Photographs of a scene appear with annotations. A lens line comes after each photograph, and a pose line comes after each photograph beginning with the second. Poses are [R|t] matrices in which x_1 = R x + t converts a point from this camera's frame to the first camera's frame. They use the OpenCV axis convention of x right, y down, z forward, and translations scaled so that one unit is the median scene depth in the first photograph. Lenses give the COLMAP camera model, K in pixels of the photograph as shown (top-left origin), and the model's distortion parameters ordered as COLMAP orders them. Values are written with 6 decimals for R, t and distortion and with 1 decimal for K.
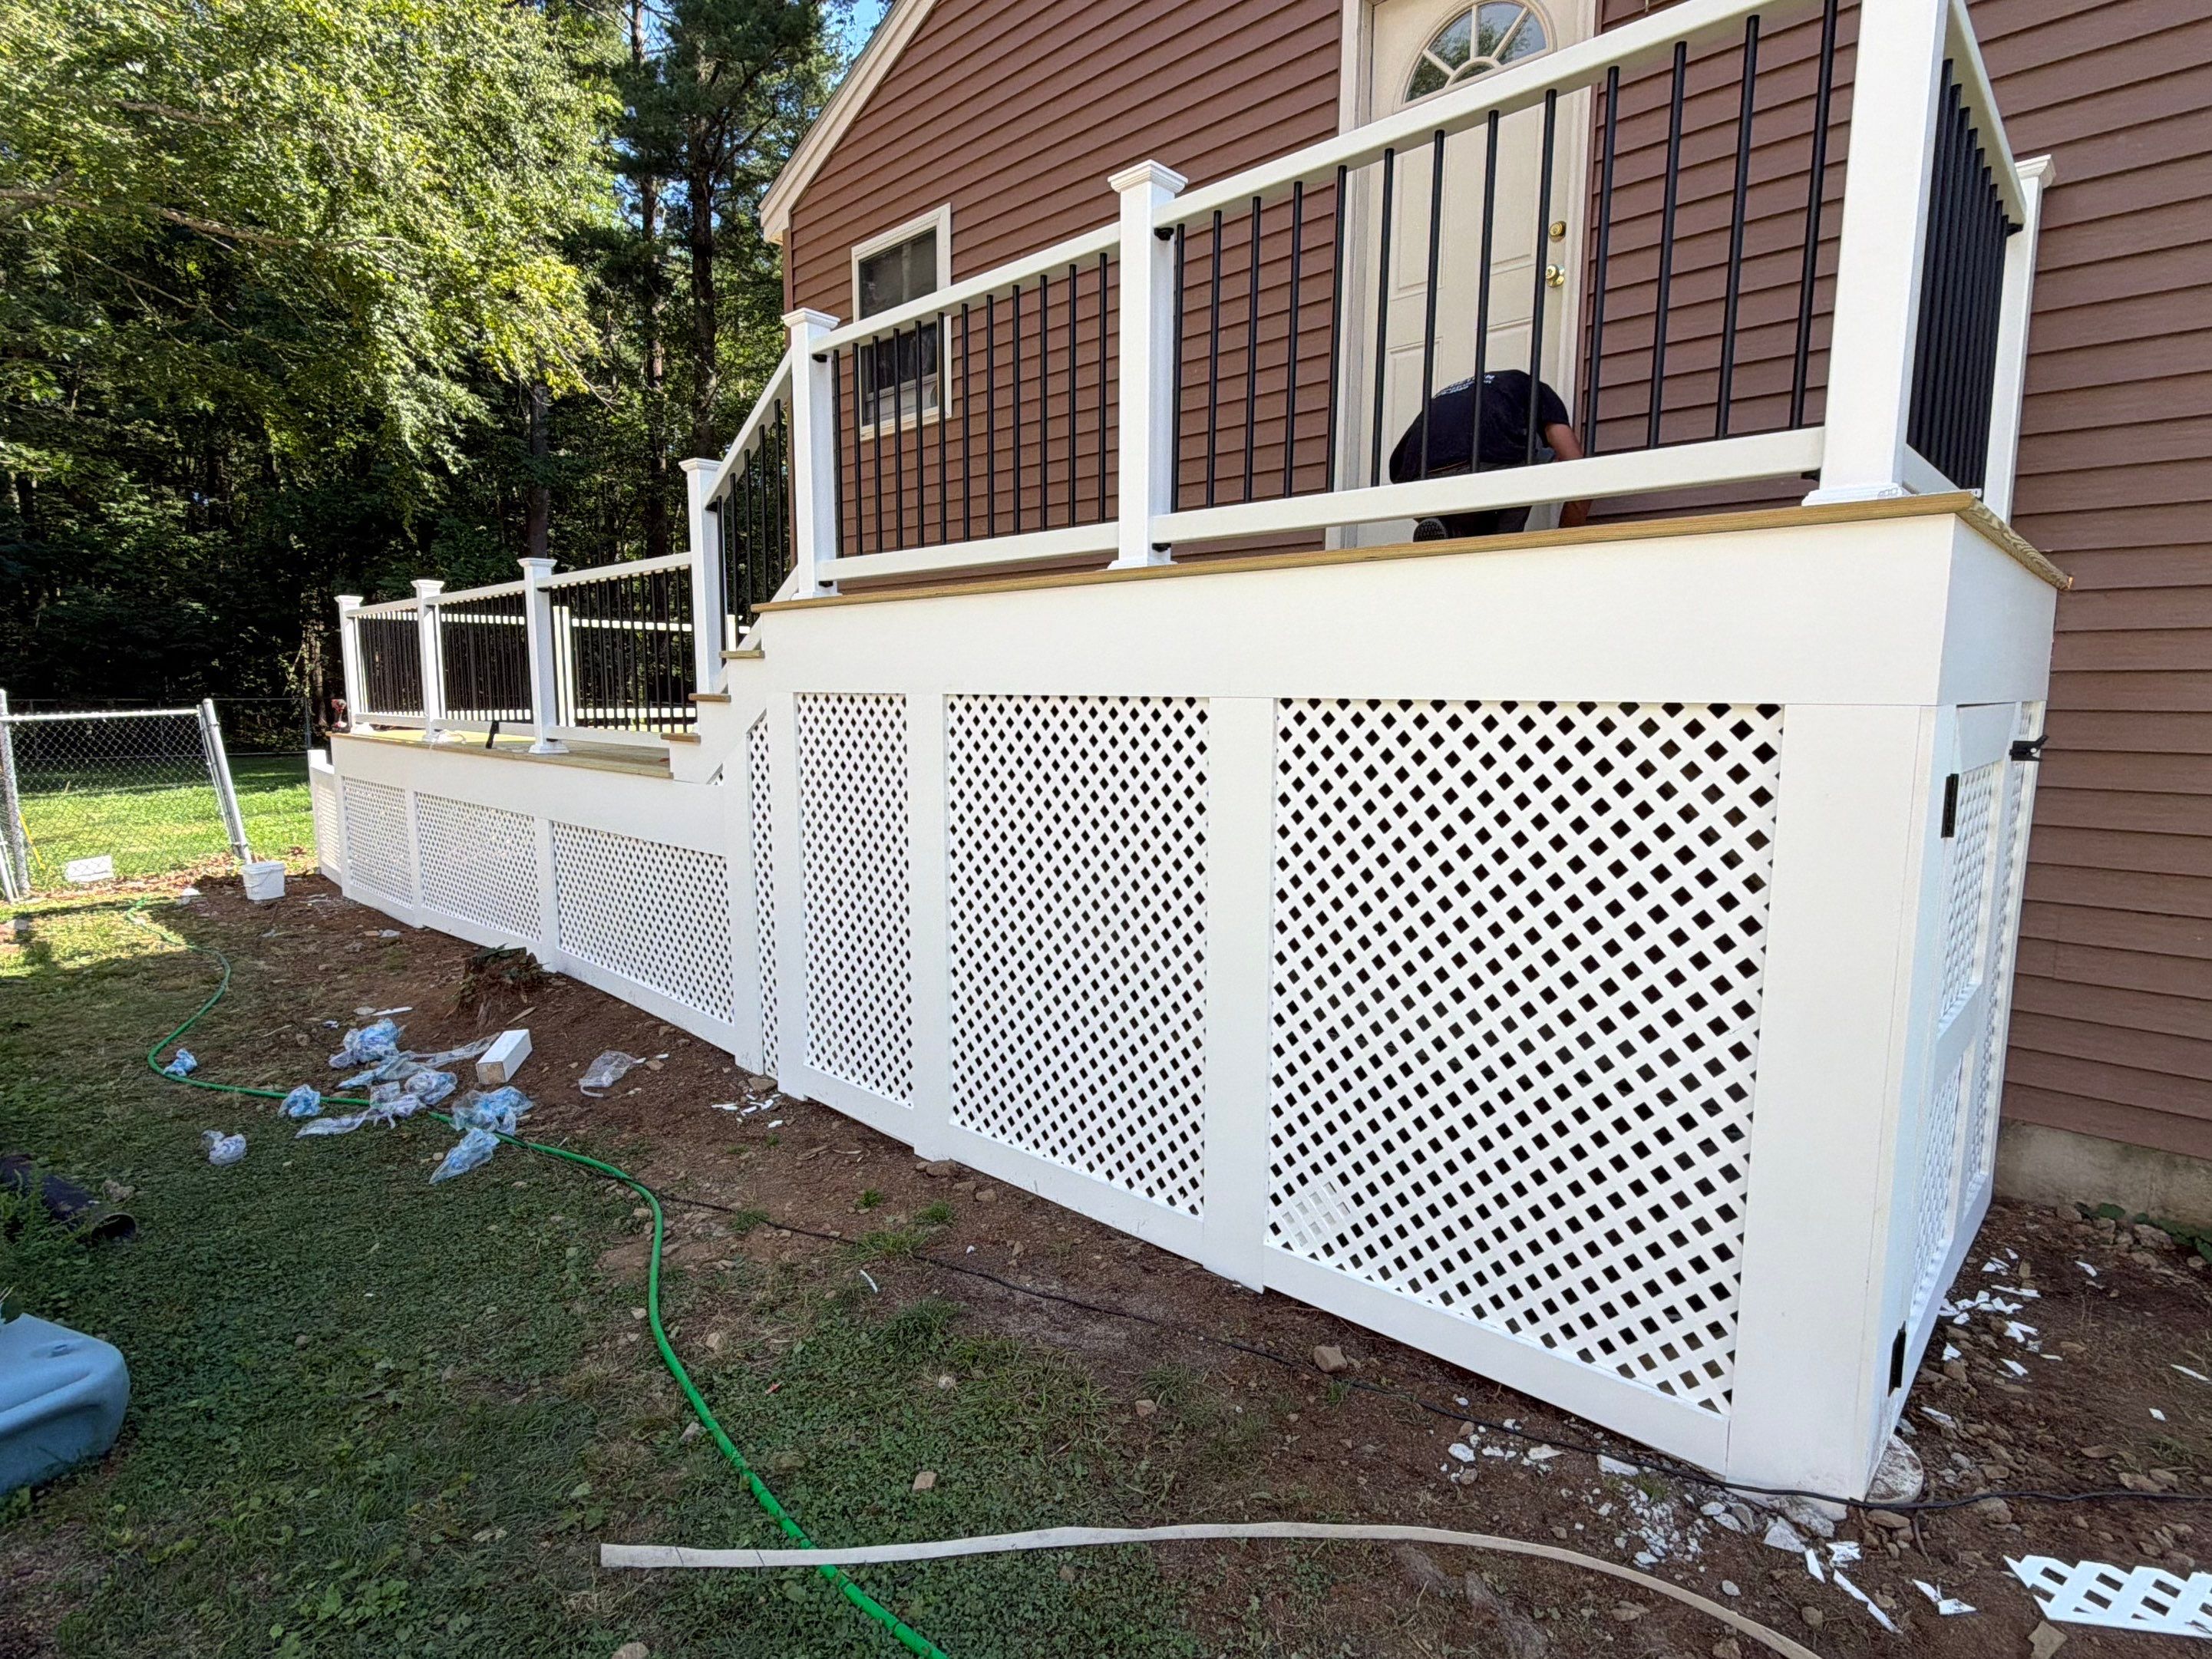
lens RADIAL K [[1130.4, 0, 1099.6], [0, 1130.4, 833.9], [0, 0, 1]] dist [0.001365, 0.000104]
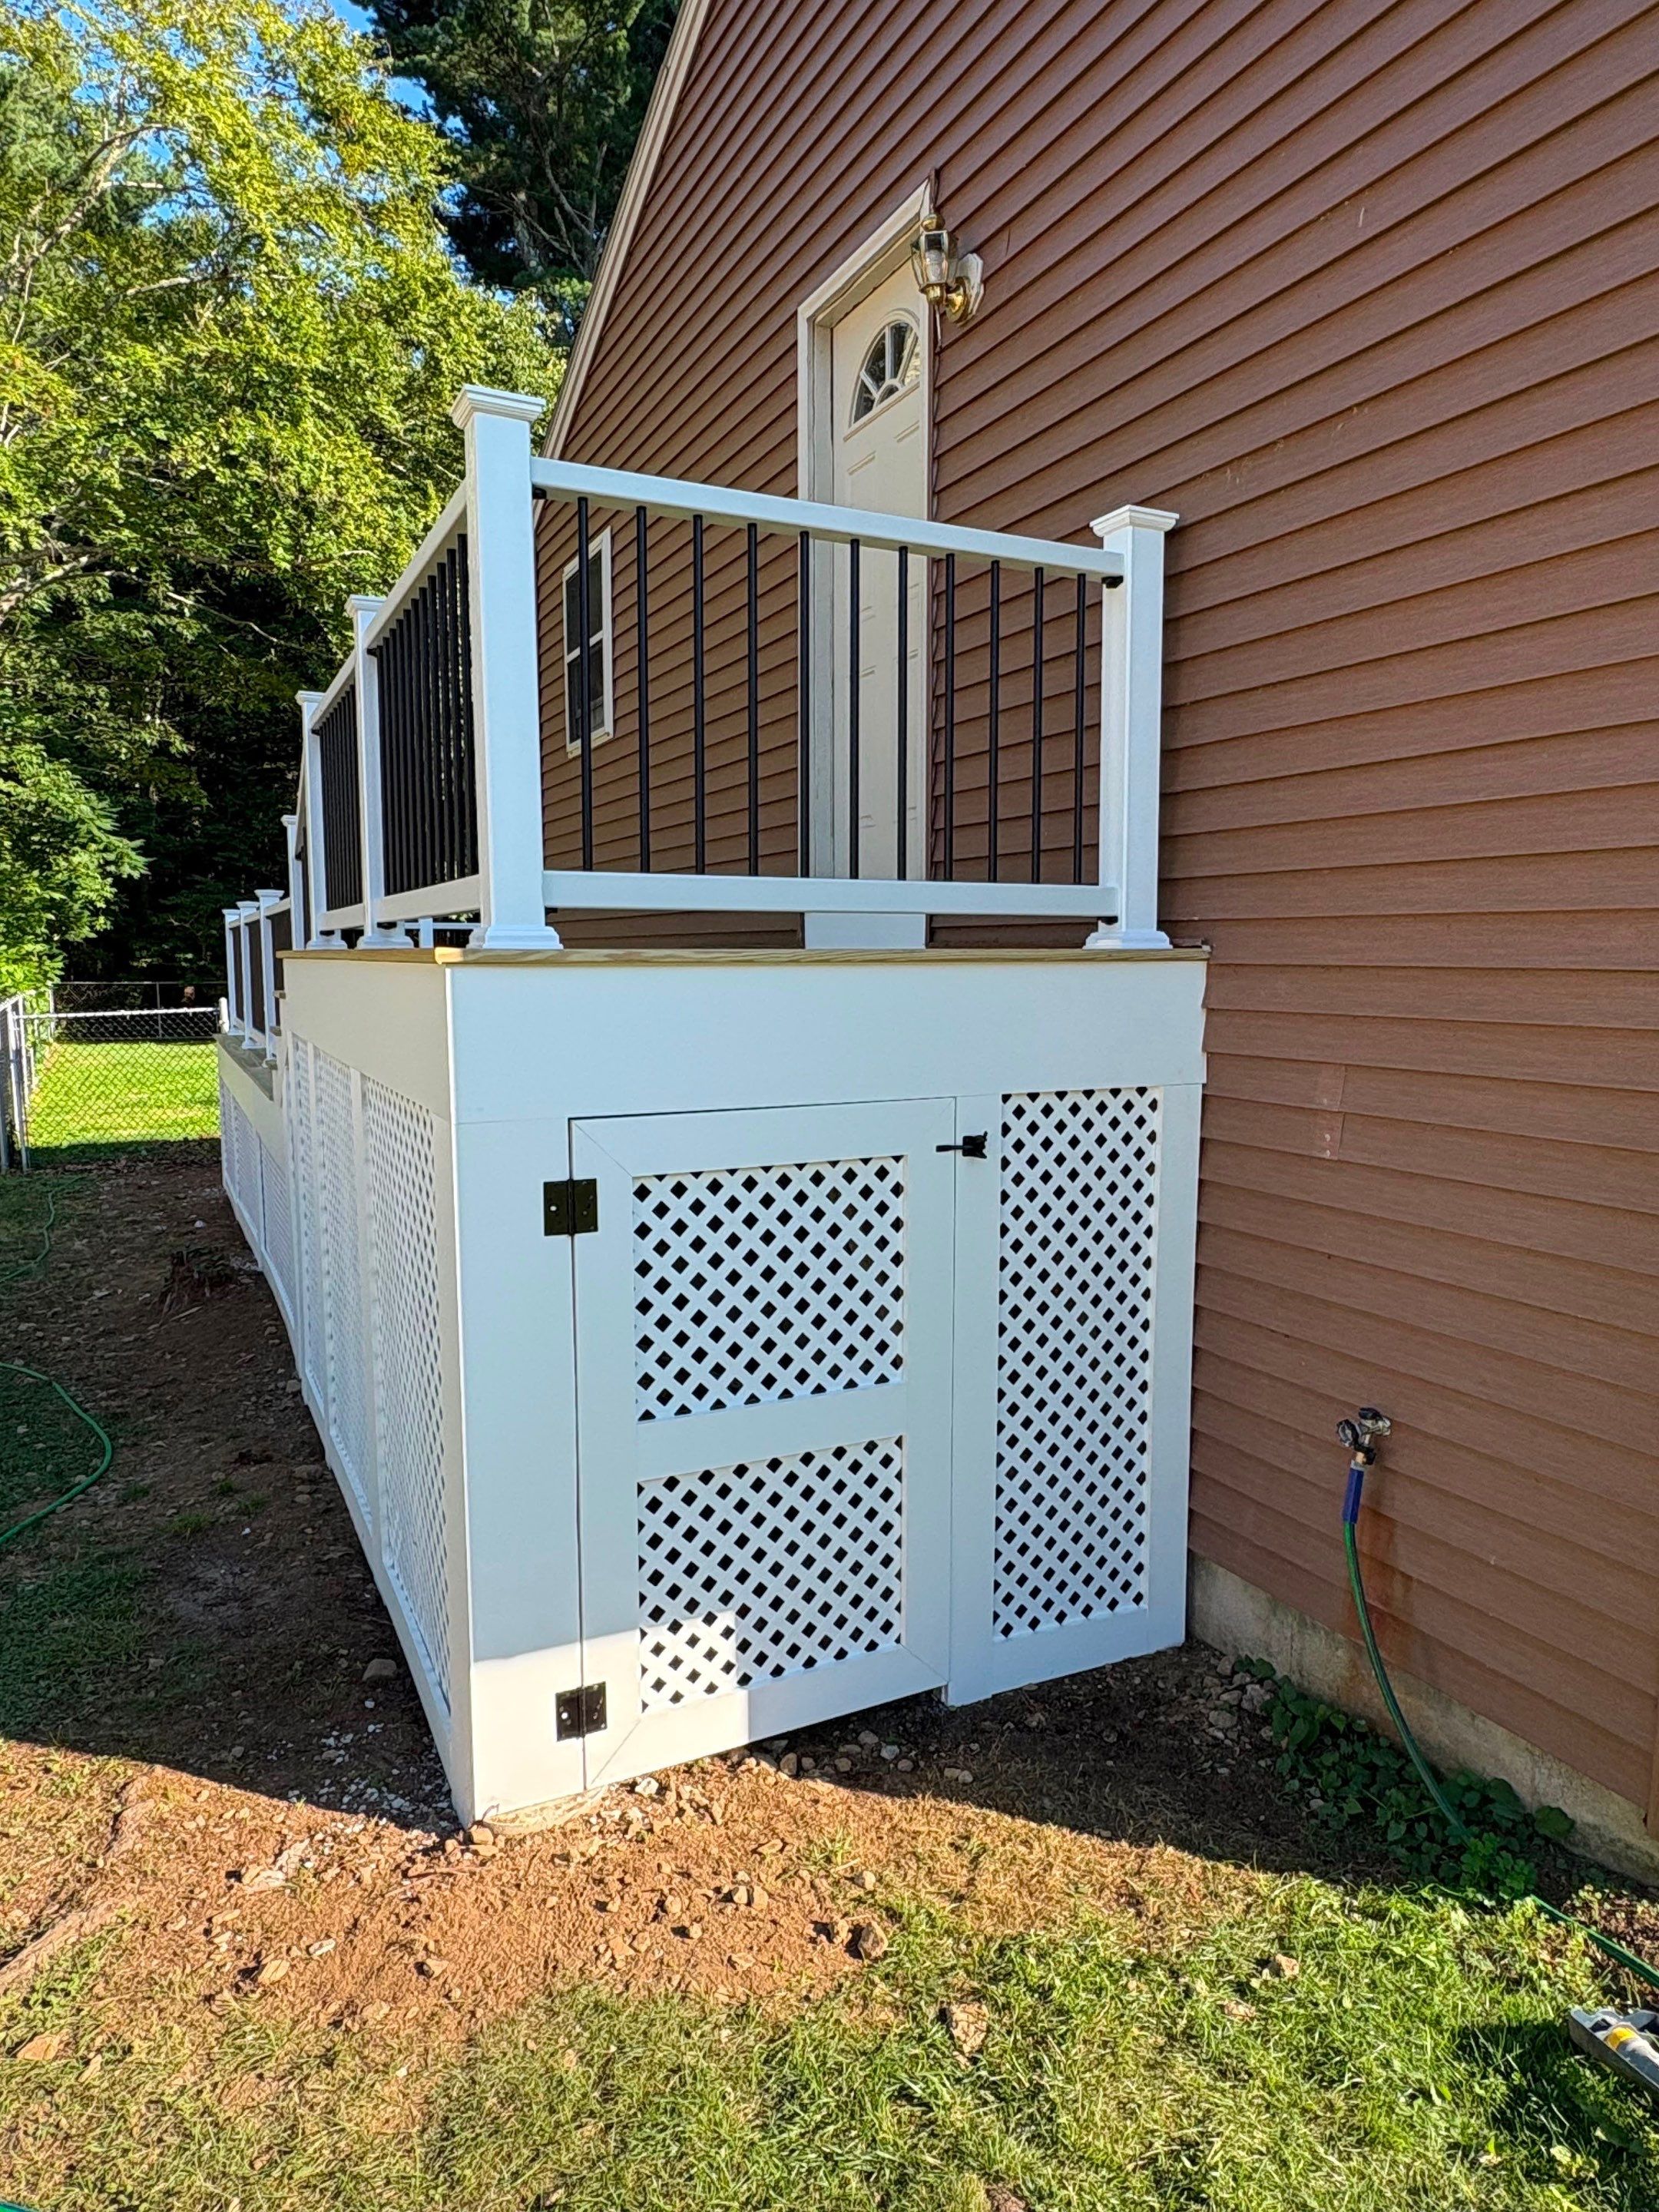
lens RADIAL K [[1382.5, 0, 837.5], [0, 1382.5, 1104.9], [0, 0, 1]] dist [-0.002124, 0.004658]
pose [[0.941278, 0.031621, -0.336148, 0.683062], [-0.038737, 0.999145, -0.014482, -0.054397], [0.335402, 0.026653, 0.941698, -0.093321]]
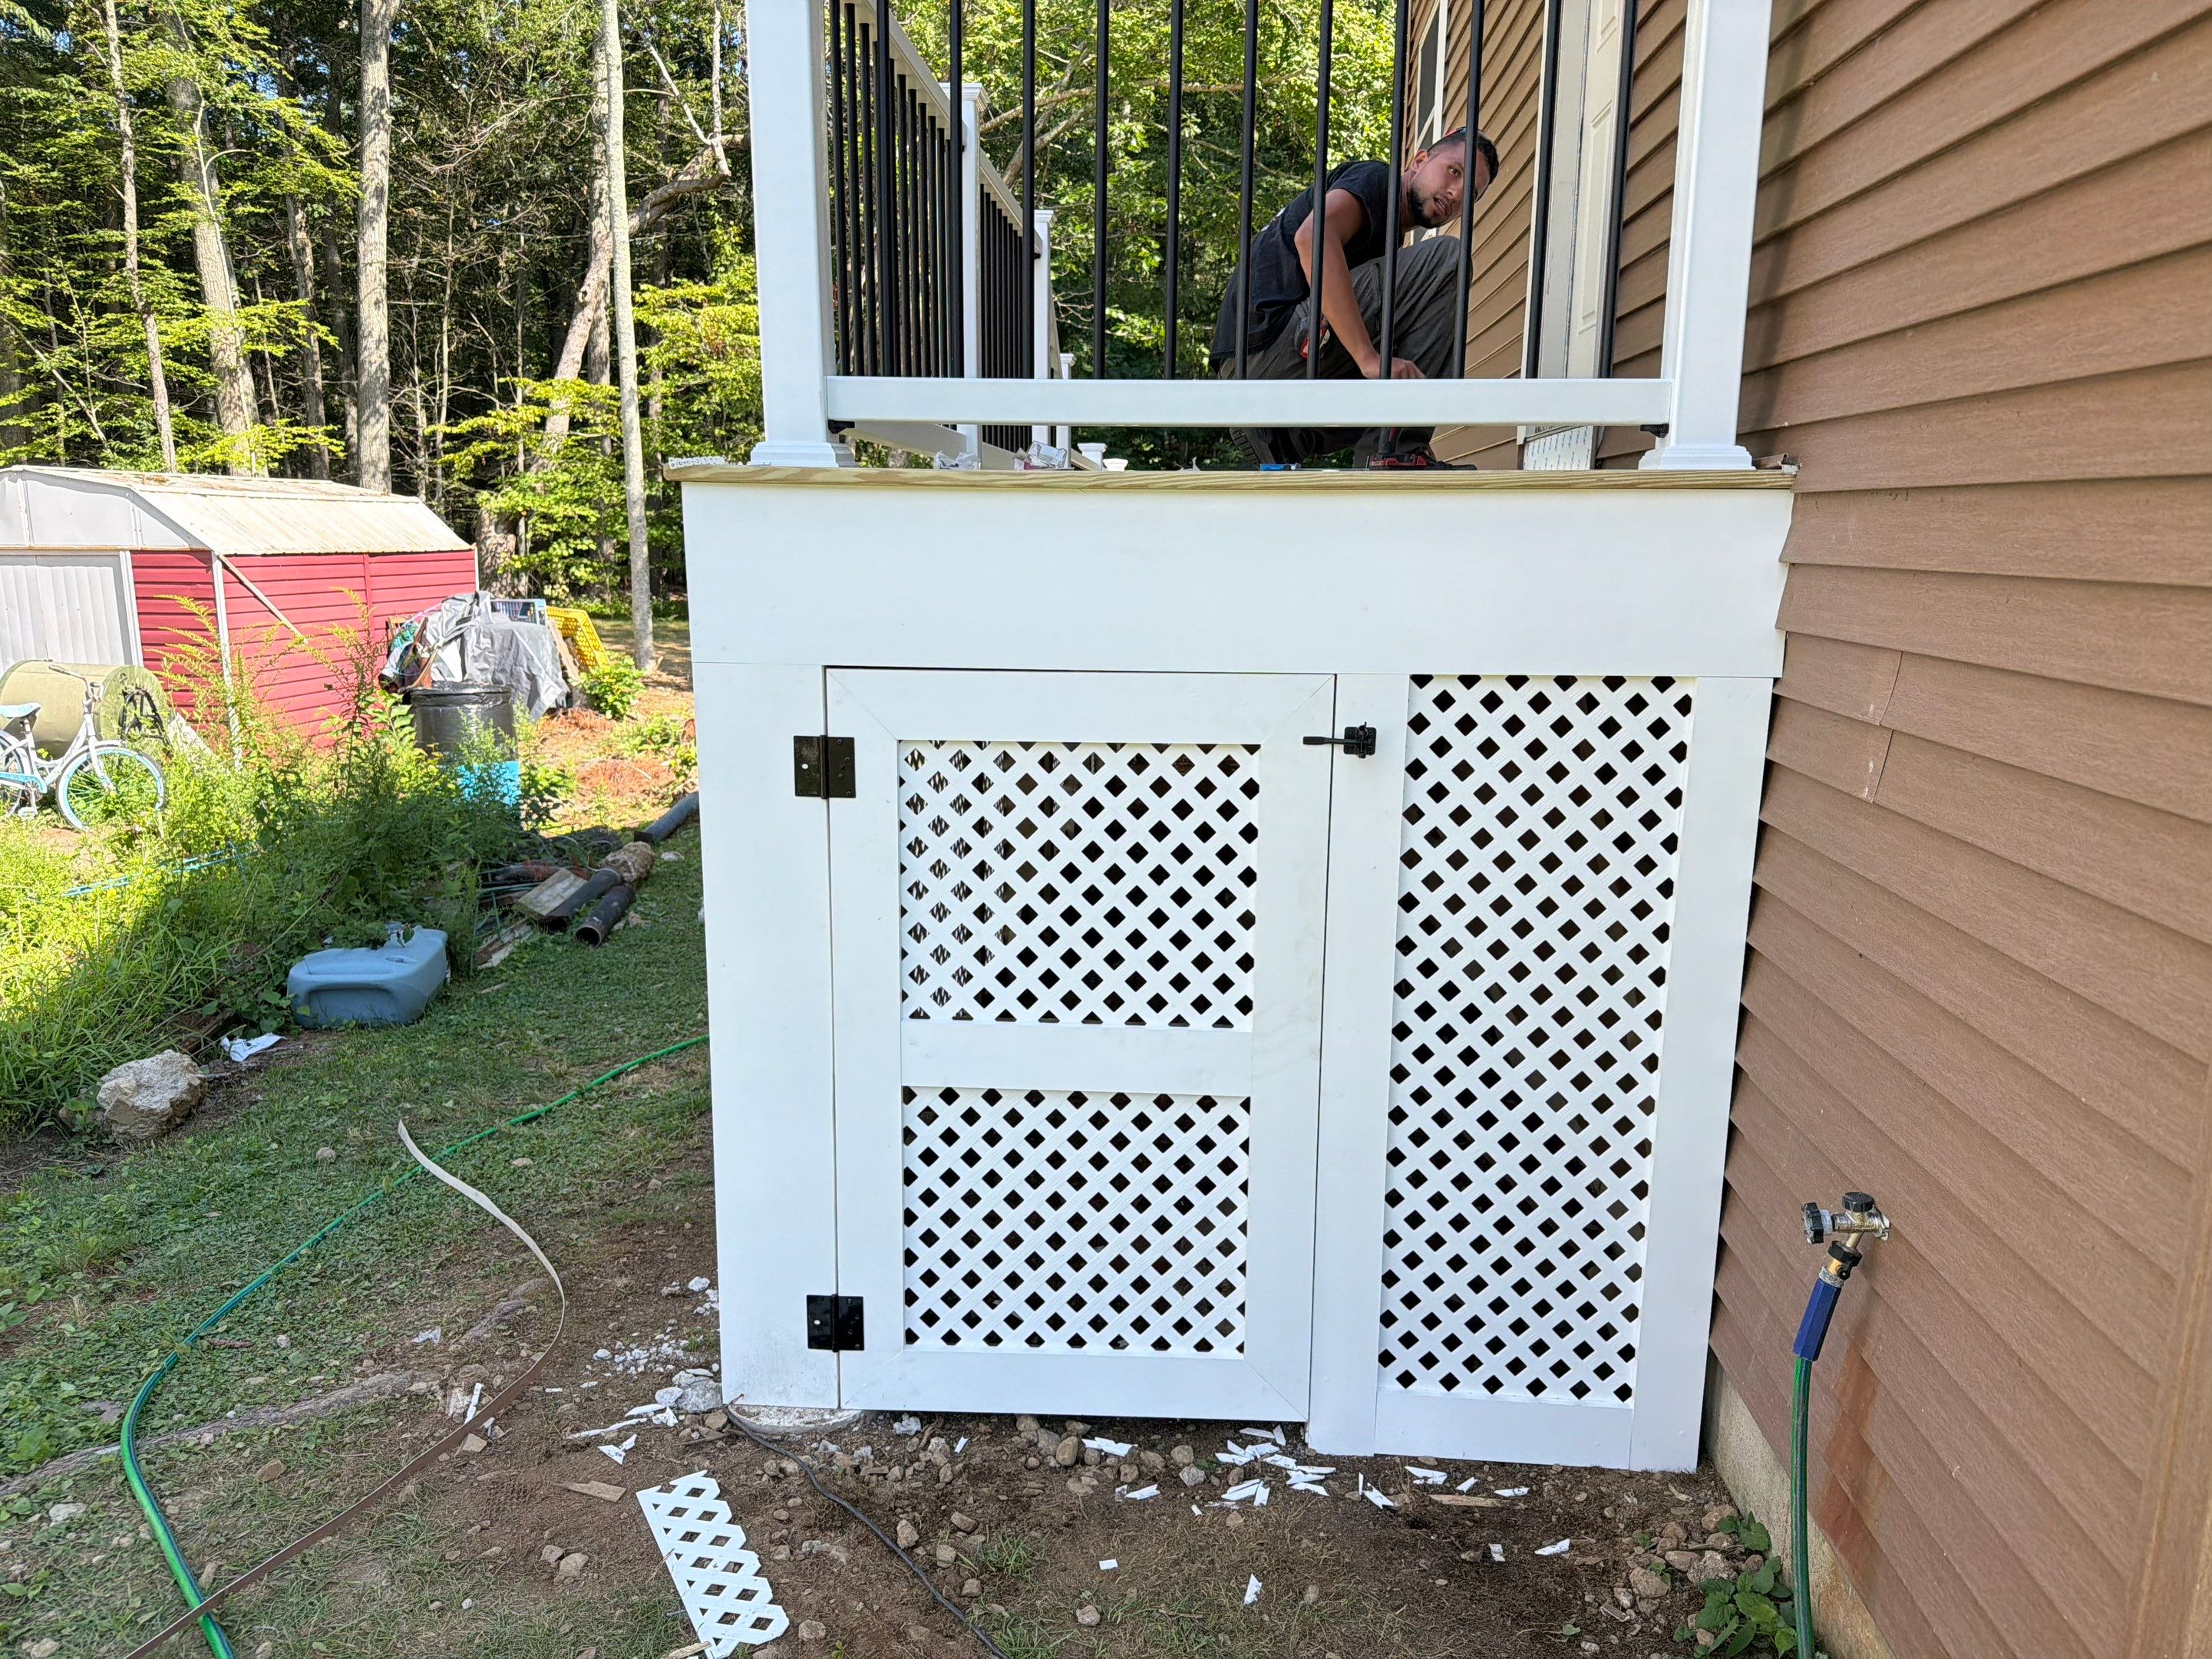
lens RADIAL K [[1558.0, 0, 1093.3], [0, 1558.0, 835.4], [0, 0, 1]] dist [0.051314, -0.033738]
pose [[0.632256, 0.150696, -0.759963, 0.916655], [-0.103611, 0.988536, 0.109821, -0.065954], [0.767800, 0.009306, 0.640622, 0.142360]]
